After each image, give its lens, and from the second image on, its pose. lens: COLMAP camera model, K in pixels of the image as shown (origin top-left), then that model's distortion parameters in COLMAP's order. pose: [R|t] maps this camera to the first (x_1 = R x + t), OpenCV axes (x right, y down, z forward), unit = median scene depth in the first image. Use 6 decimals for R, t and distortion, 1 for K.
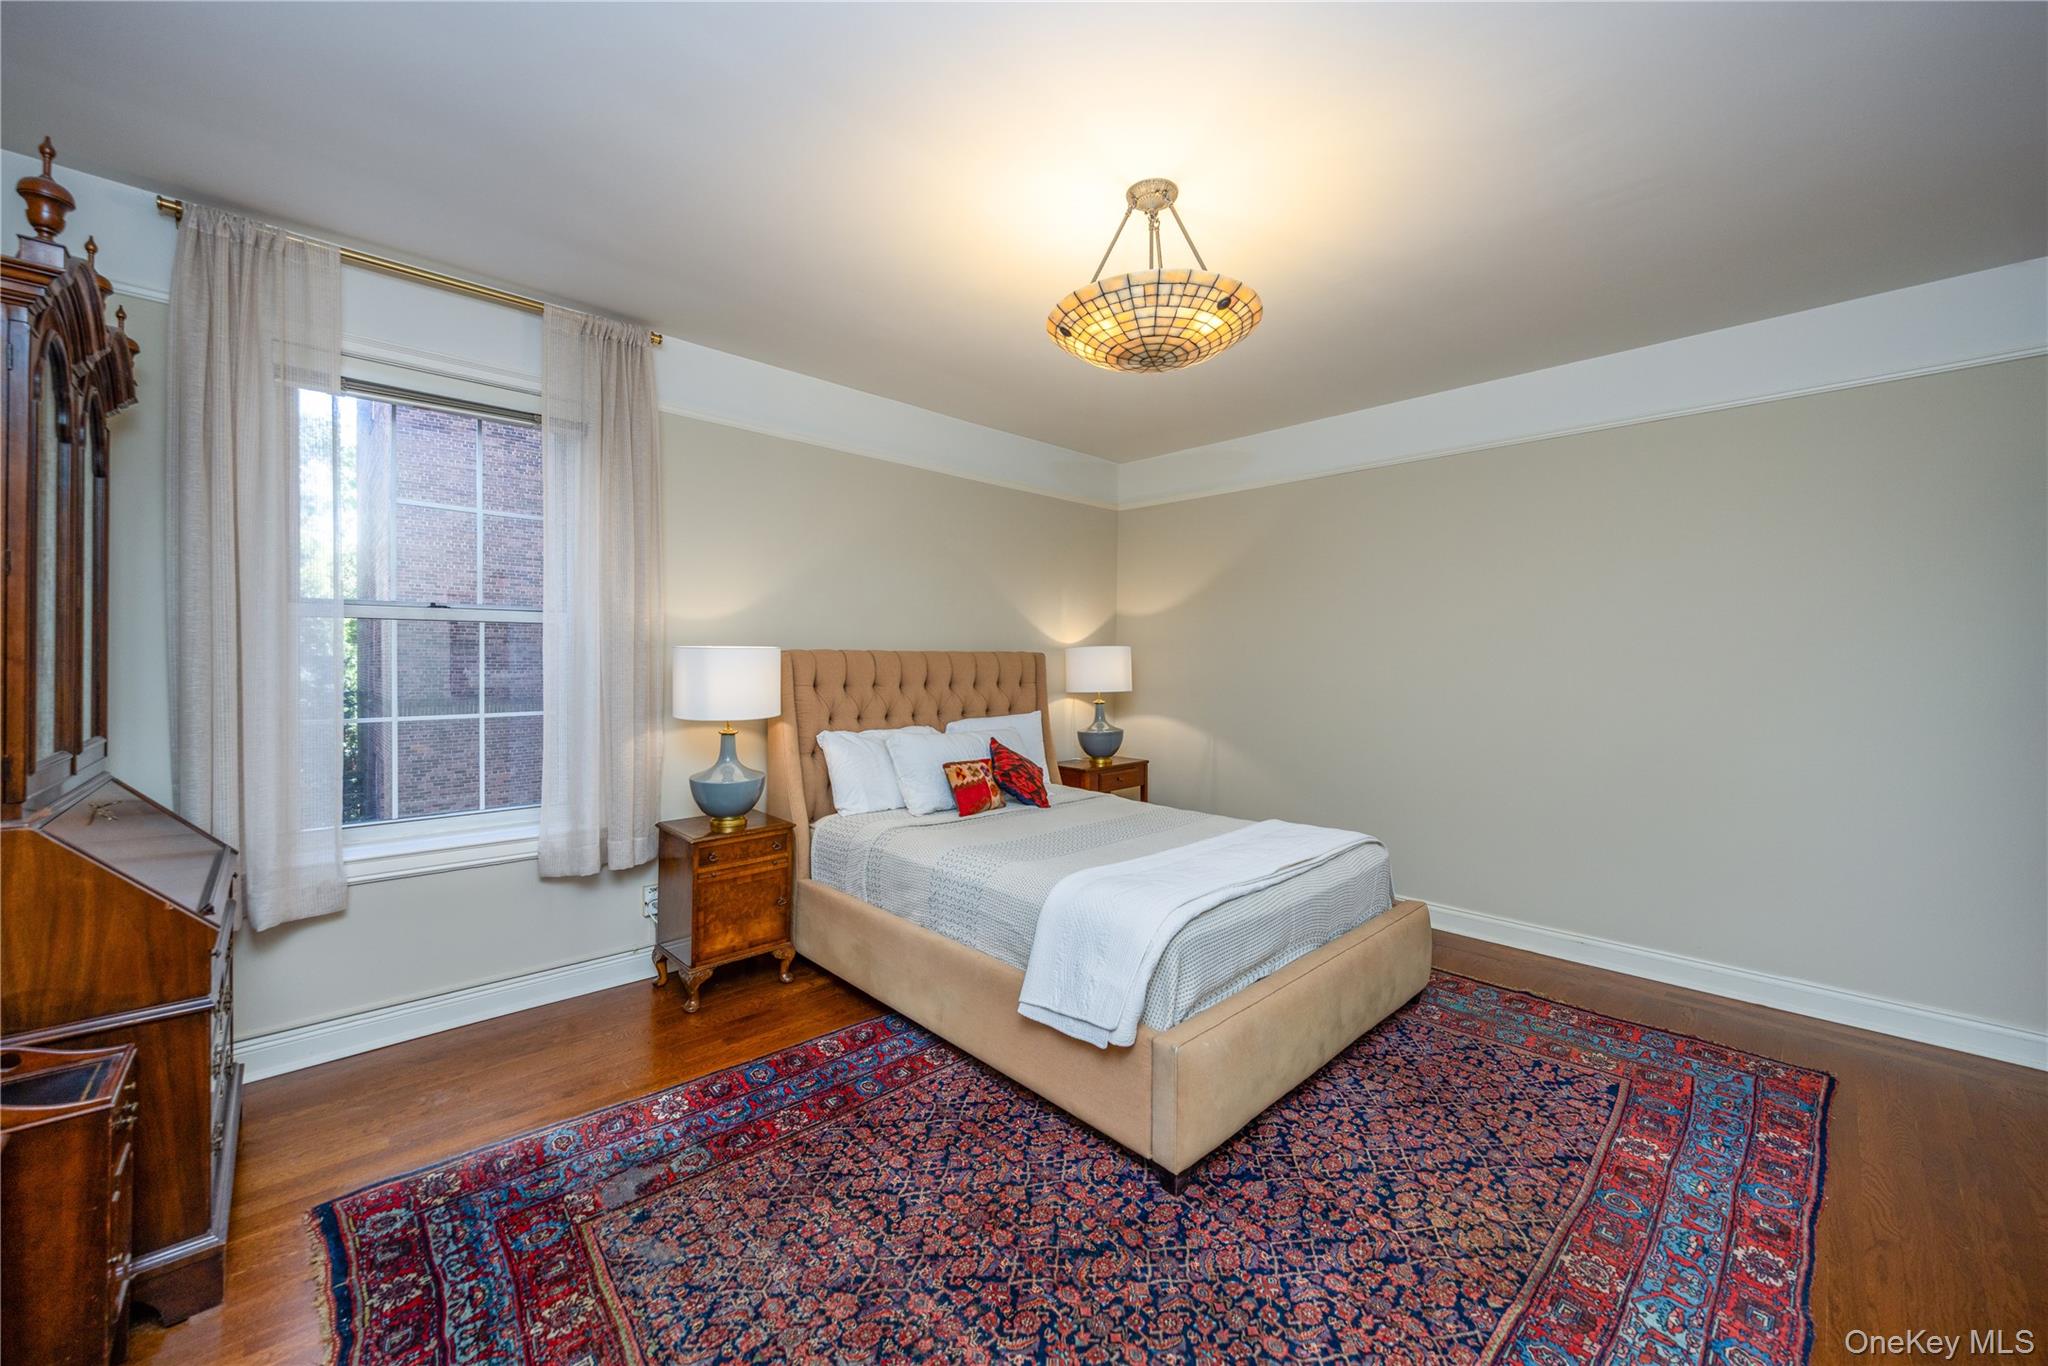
lens RADIAL K [[778.8, 0, 1034.8], [0, 778.8, 667.2], [0, 0, 1]] dist [-0.007679, 0.000119]
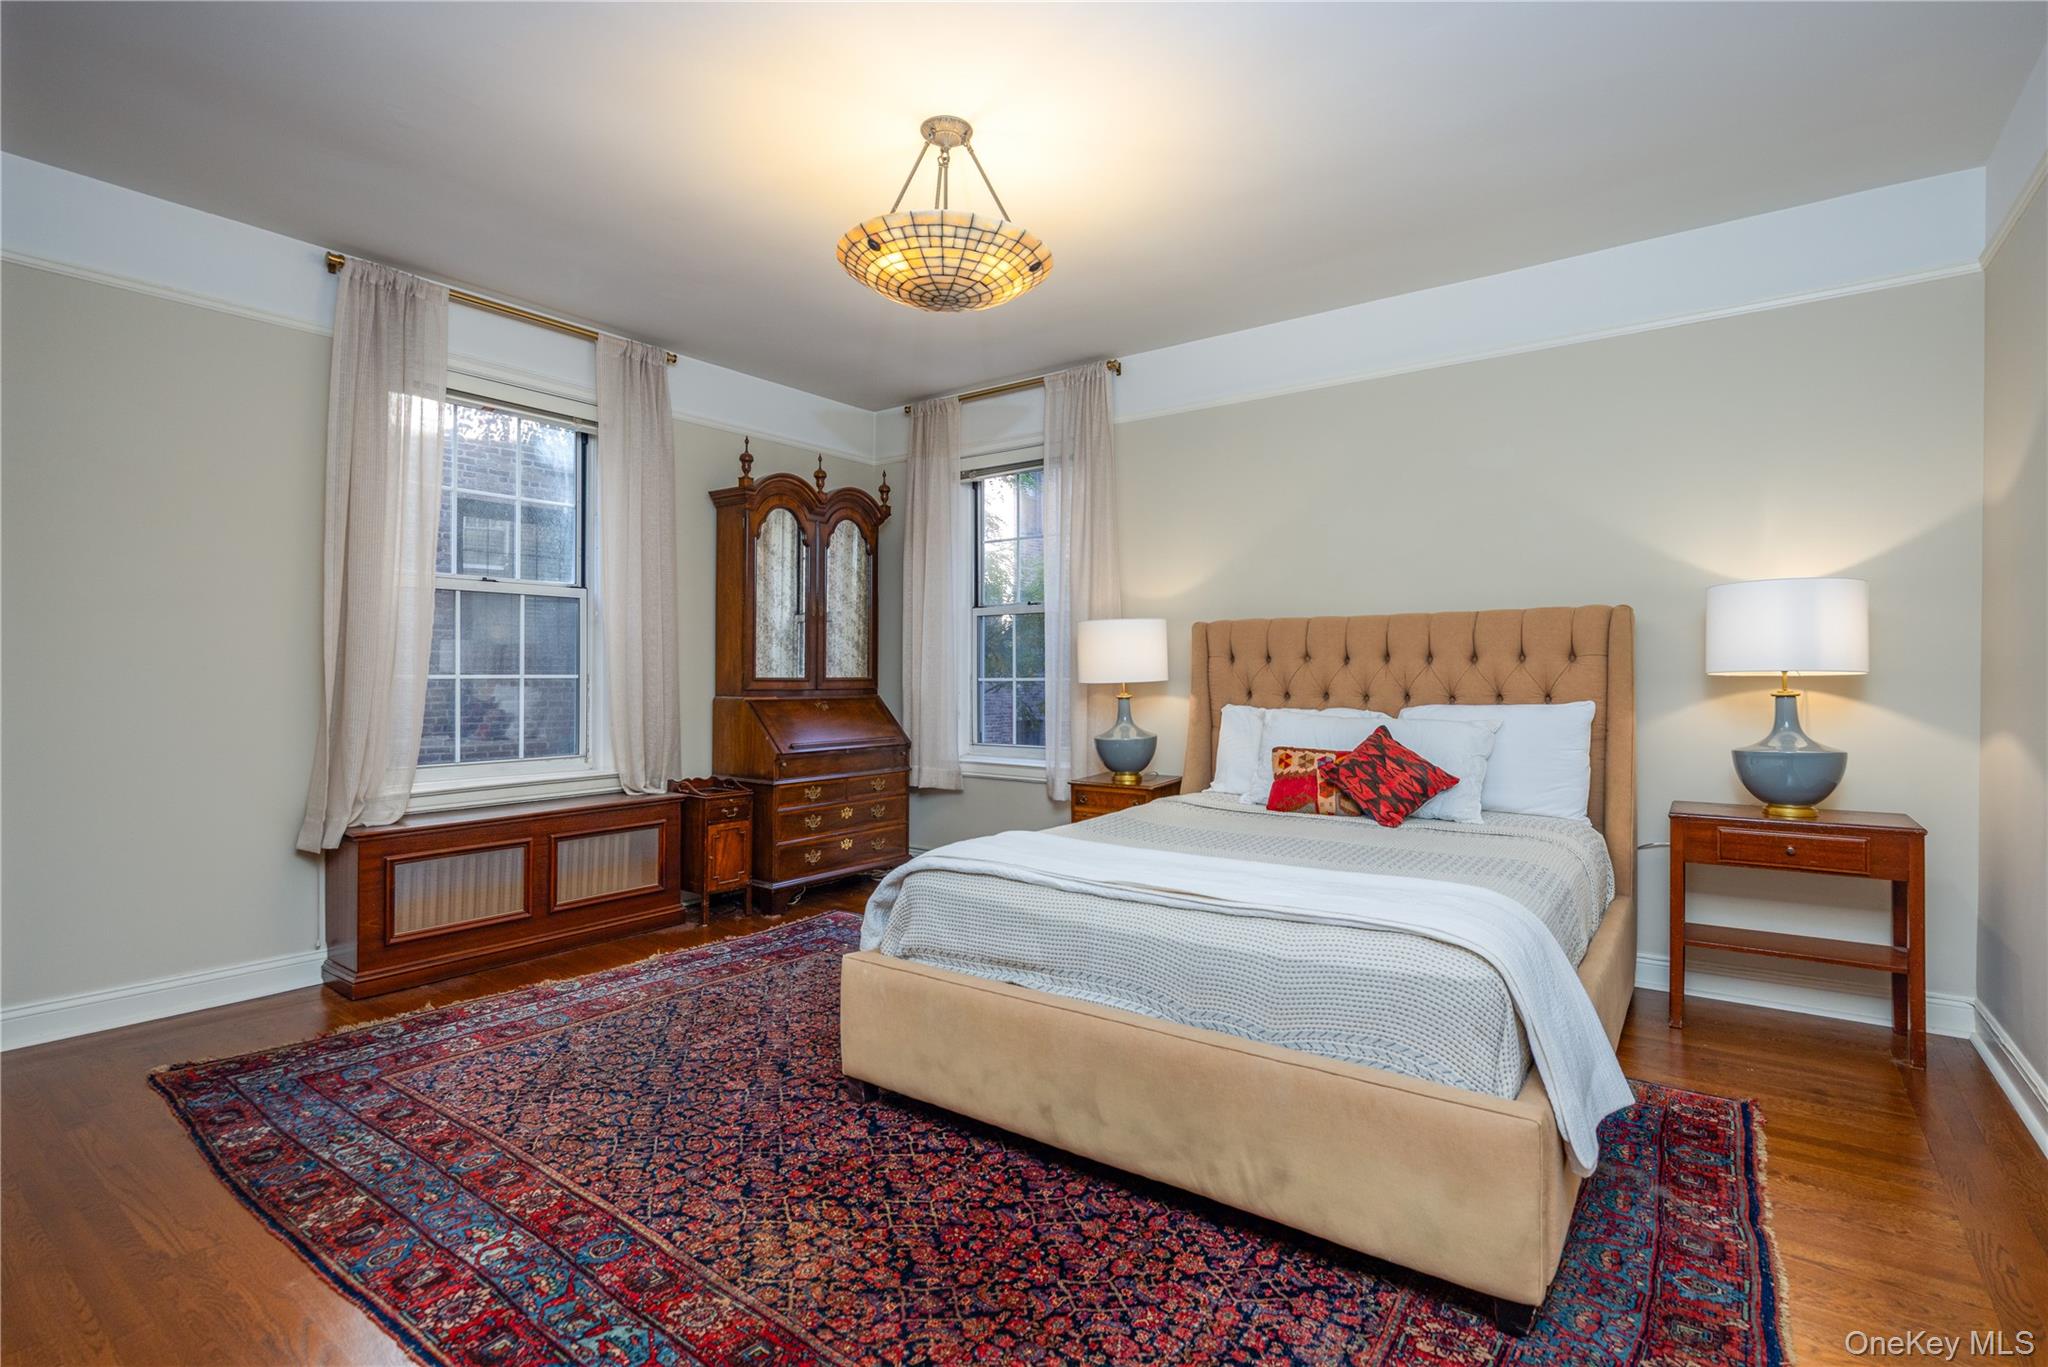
lens RADIAL K [[974.0, 0, 1024.0], [0, 974.0, 683.5], [0, 0, 1]] dist [0.000878, 0.000079]
pose [[0.165683, 0.006046, -0.986160, 1.382634], [-0.003533, 0.999978, 0.005537, 0.080778], [0.986173, 0.002567, 0.165701, 0.897534]]
